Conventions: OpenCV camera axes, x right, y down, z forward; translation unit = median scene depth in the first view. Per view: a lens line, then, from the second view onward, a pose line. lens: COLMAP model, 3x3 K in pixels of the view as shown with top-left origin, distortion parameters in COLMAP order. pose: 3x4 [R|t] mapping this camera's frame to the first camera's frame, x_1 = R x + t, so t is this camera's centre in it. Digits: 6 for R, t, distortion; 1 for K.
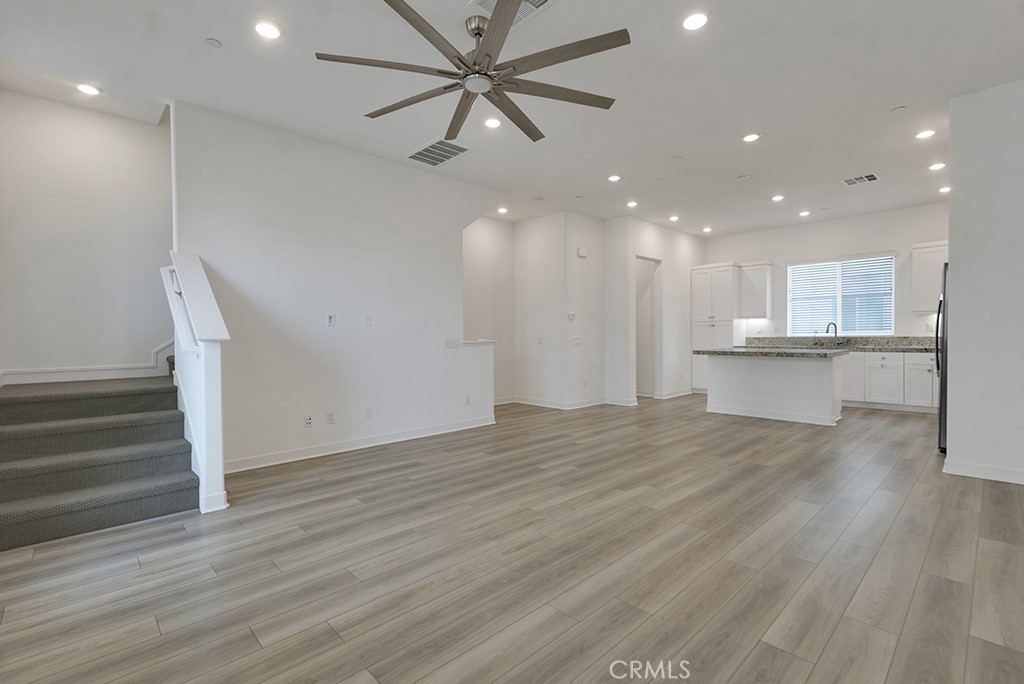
lens RADIAL K [[459.8, 0, 508.8], [0, 459.8, 341.3], [0, 0, 1]] dist [0.001138, -0.000107]
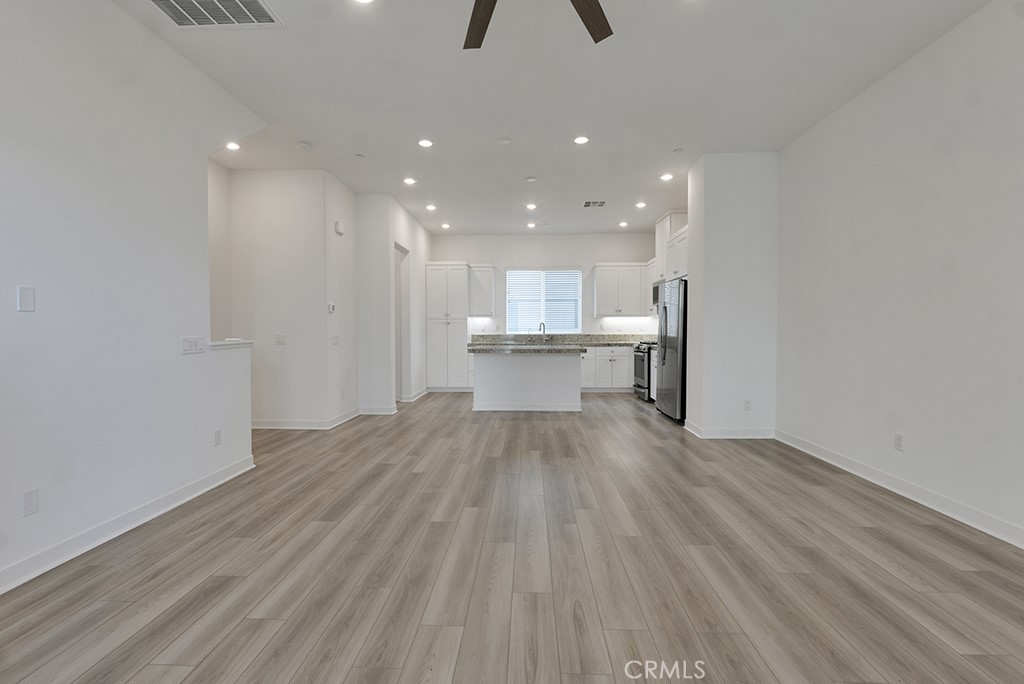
lens RADIAL K [[459.8, 0, 508.8], [0, 459.8, 341.3], [0, 0, 1]] dist [0.001138, -0.000107]
pose [[0.719030, -0.010447, 0.694900, -0.221941], [0.006195, 0.999944, 0.008623, -0.003803], [-0.694951, -0.001895, 0.719055, 0.274602]]
